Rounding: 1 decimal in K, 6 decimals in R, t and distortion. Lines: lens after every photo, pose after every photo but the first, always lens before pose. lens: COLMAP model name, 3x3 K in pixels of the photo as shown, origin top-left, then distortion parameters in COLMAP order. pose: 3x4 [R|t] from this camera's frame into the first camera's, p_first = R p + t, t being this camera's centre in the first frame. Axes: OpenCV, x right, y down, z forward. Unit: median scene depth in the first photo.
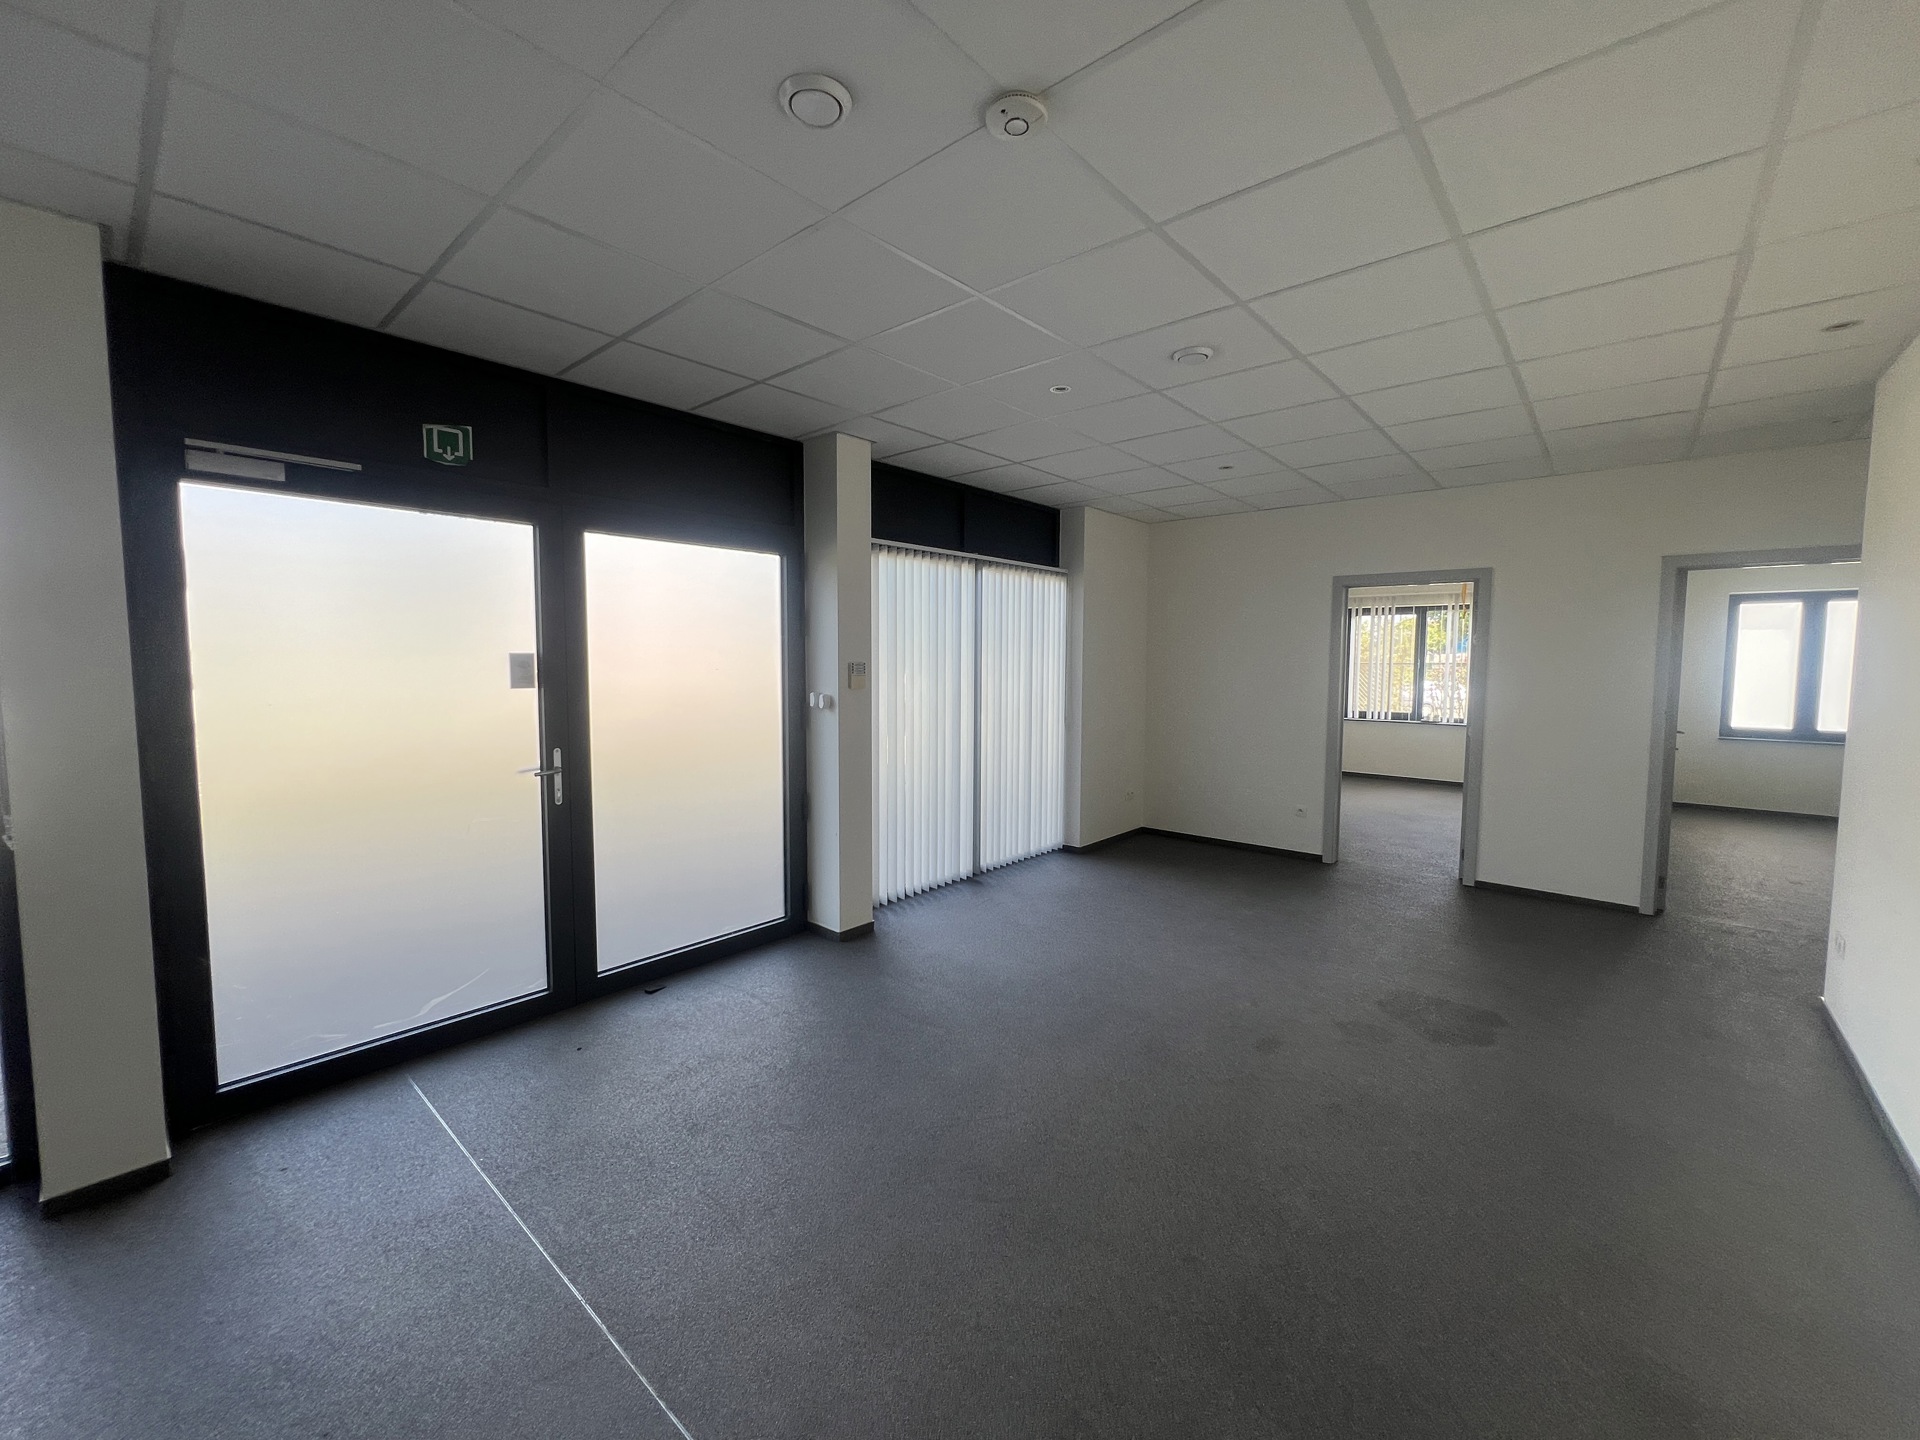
lens RADIAL K [[773.4, 0, 961.4], [0, 773.4, 715.4], [0, 0, 1]] dist [-0.001026, 0.000814]
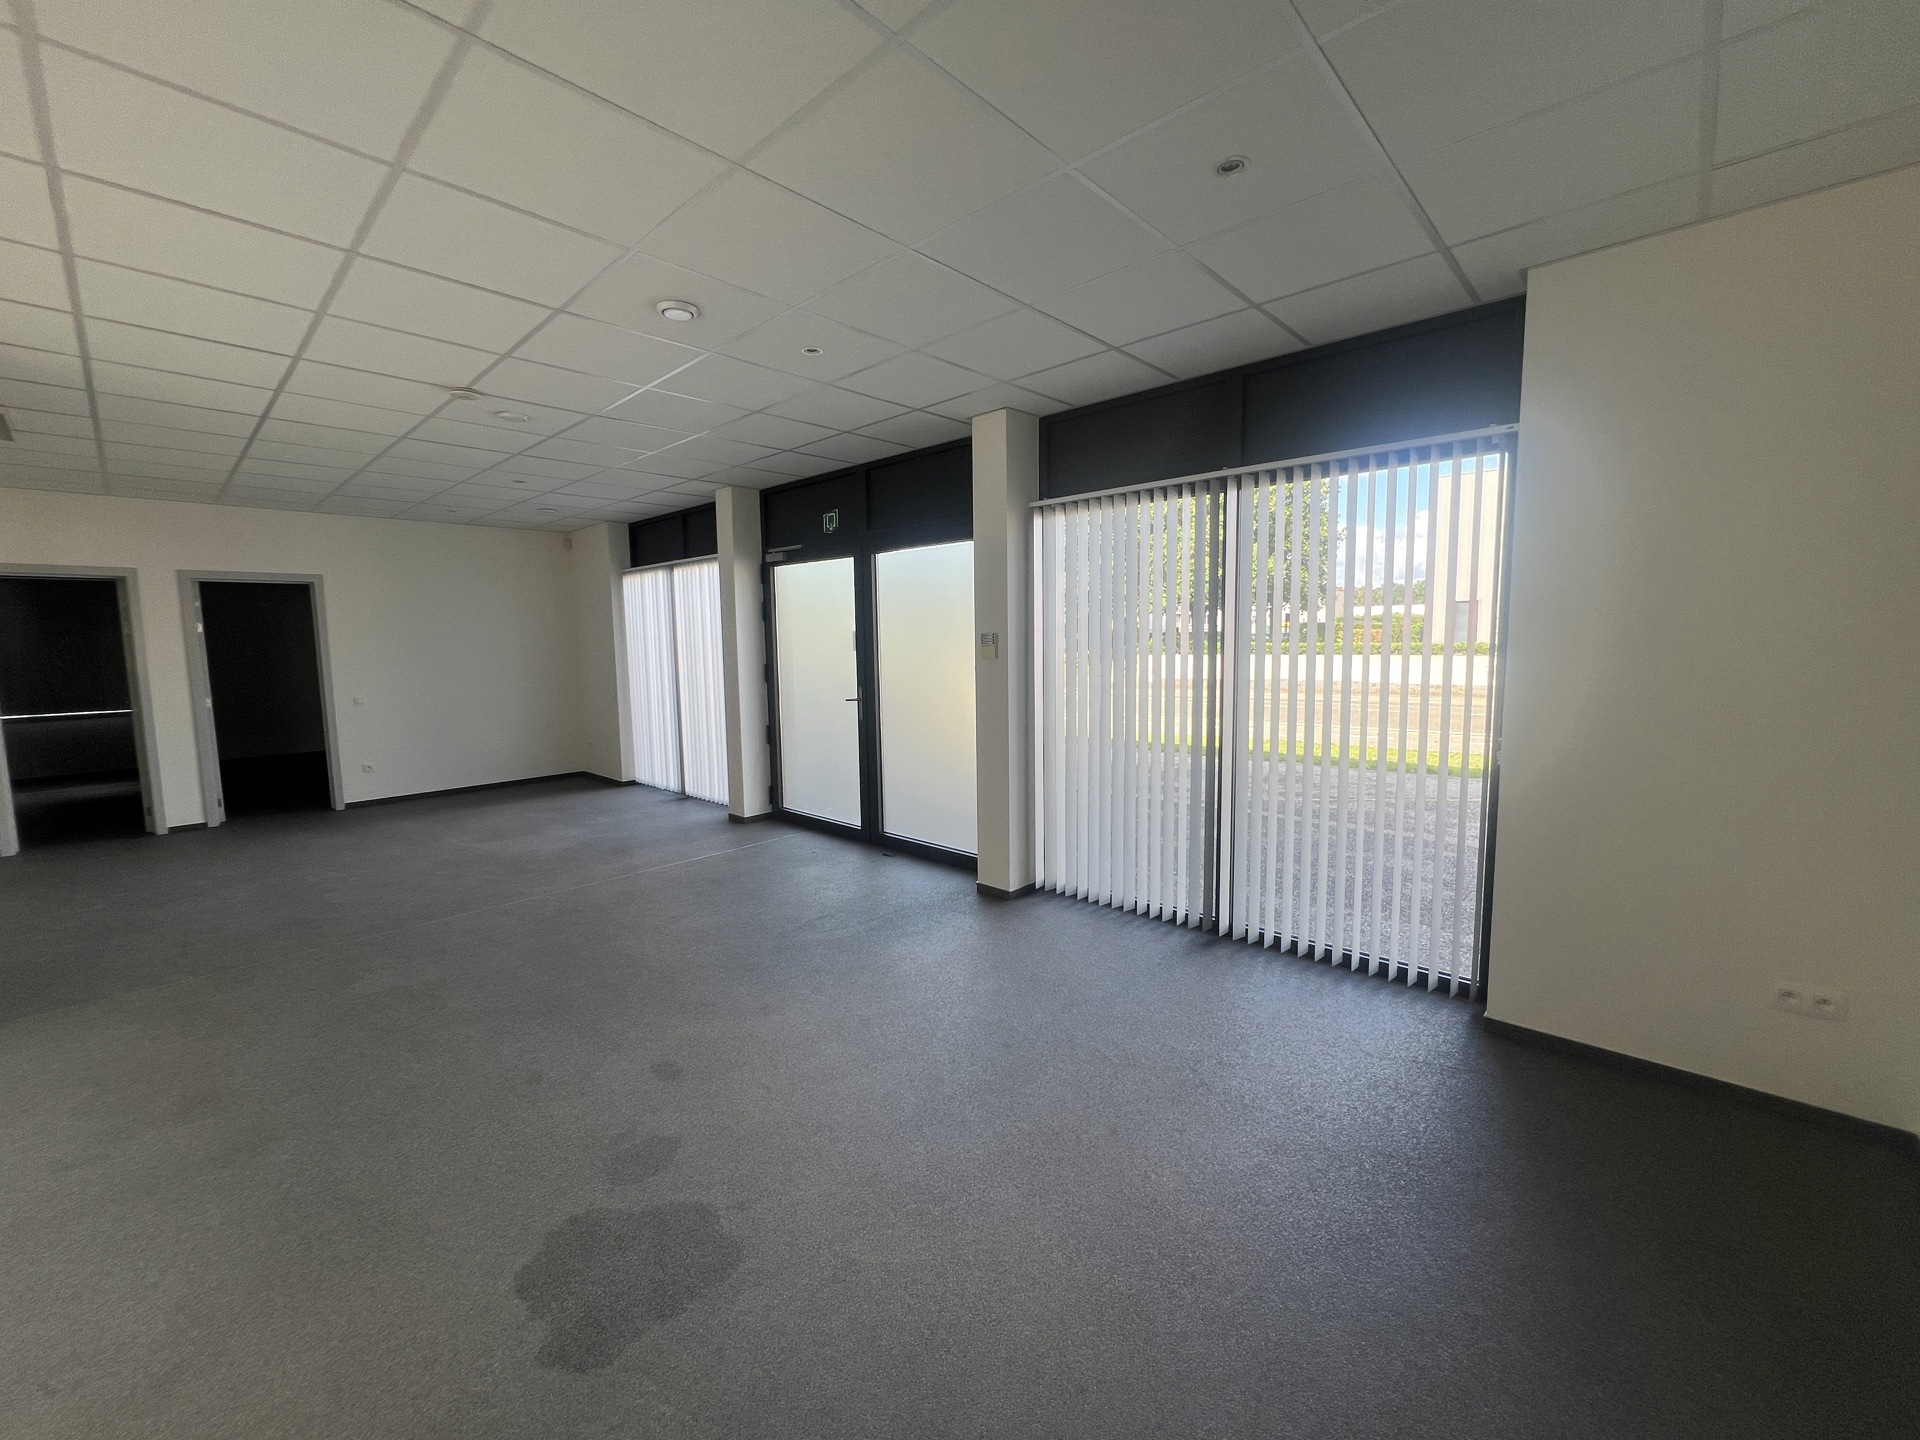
lens RADIAL K [[773.4, 0, 961.4], [0, 773.4, 715.4], [0, 0, 1]] dist [-0.001026, 0.000814]
pose [[-0.028800, 0.096521, -0.994914, 1.120151], [-0.055906, 0.993614, 0.098013, -0.072568], [0.998021, 0.058444, -0.023220, 1.221218]]
